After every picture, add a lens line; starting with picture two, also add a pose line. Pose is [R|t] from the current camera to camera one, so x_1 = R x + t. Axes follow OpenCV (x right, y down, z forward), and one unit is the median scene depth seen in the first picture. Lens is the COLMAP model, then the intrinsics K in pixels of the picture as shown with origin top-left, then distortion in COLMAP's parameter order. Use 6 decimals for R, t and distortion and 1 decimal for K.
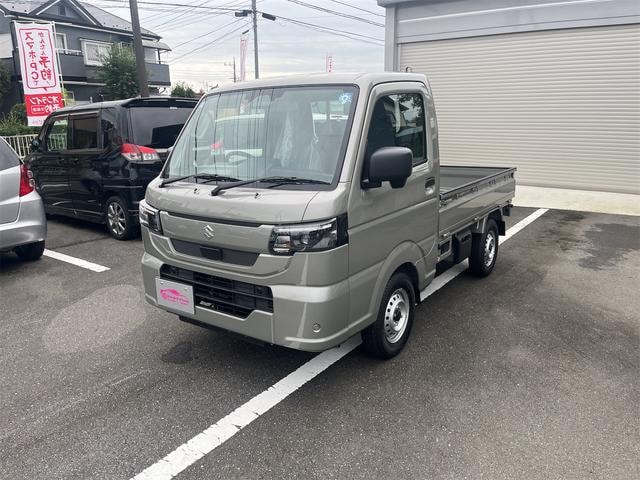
lens RADIAL K [[489.4, 0, 320.0], [0, 489.4, 240.0], [0, 0, 1]] dist [-0.000157, 0.000333]
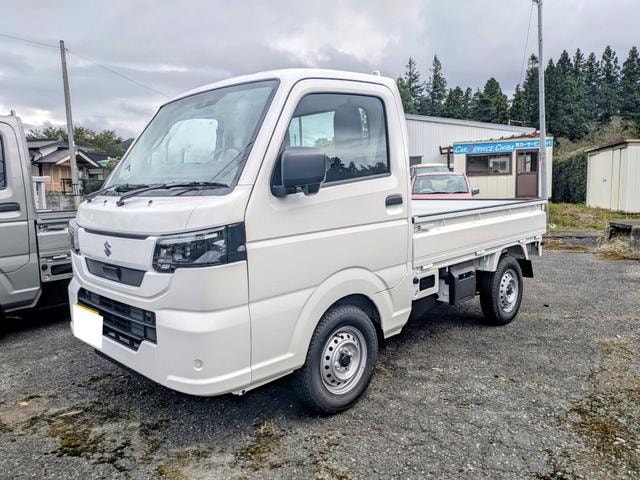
lens RADIAL K [[489.4, 0, 320.0], [0, 489.4, 240.0], [0, 0, 1]] dist [-0.000157, 0.000333]
pose [[0.988694, 0.012570, -0.149422, 0.264132], [-0.028640, 0.993966, -0.105885, 0.049133], [0.147190, 0.108967, 0.983088, 0.201942]]
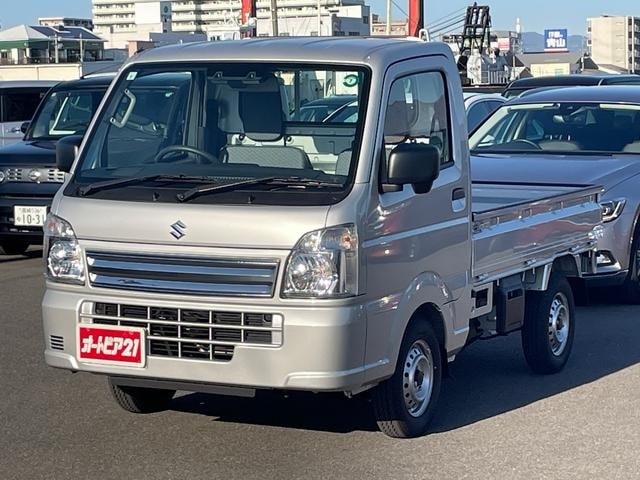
lens RADIAL K [[1790.0, 0, 320.0], [0, 1790.0, 240.0], [0, 0, 1]] dist [-0.402993, -0.539223]
pose [[0.986923, 0.004682, 0.161125, -0.445284], [0.017148, 0.990856, -0.133830, 0.333966], [-0.160278, 0.134843, 0.977818, -1.698025]]
